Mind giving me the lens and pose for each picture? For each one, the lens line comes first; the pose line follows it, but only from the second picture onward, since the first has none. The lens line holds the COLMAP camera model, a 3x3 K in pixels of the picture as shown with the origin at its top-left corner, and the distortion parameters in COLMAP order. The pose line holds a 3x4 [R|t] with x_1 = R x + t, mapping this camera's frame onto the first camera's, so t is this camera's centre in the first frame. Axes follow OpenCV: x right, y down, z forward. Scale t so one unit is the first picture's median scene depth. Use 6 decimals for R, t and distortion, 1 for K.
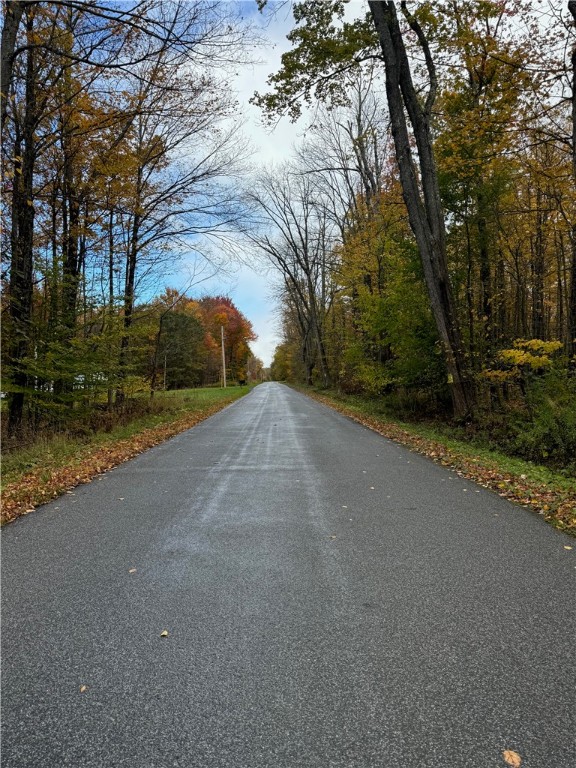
lens RADIAL K [[541.9, 0, 288.0], [0, 541.9, 384.0], [0, 0, 1]] dist [0.072619, -0.085887]
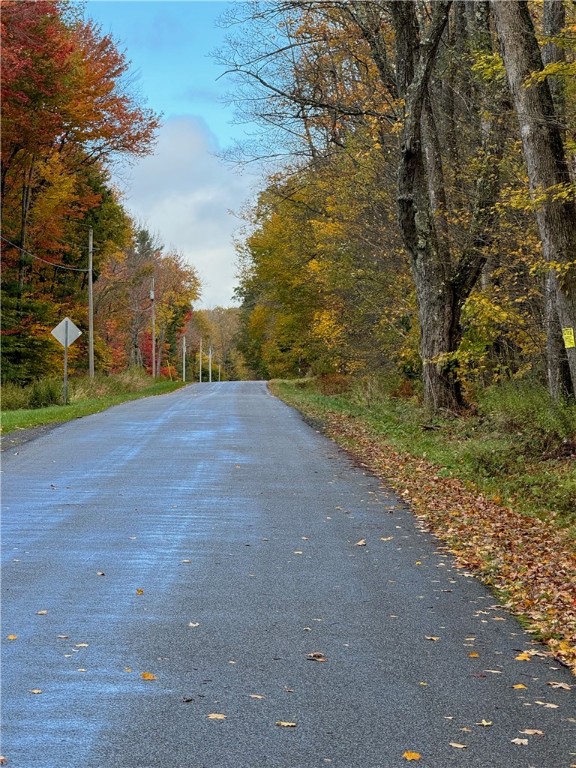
lens RADIAL K [[2782.7, 0, 288.0], [0, 2782.7, 384.0], [0, 0, 1]] dist [0.218471, -1.744191]
pose [[0.999835, 0.008192, -0.016232, 0.031541], [-0.008245, 0.999961, -0.003214, -0.007486], [0.016205, 0.003348, 0.999863, 0.793649]]
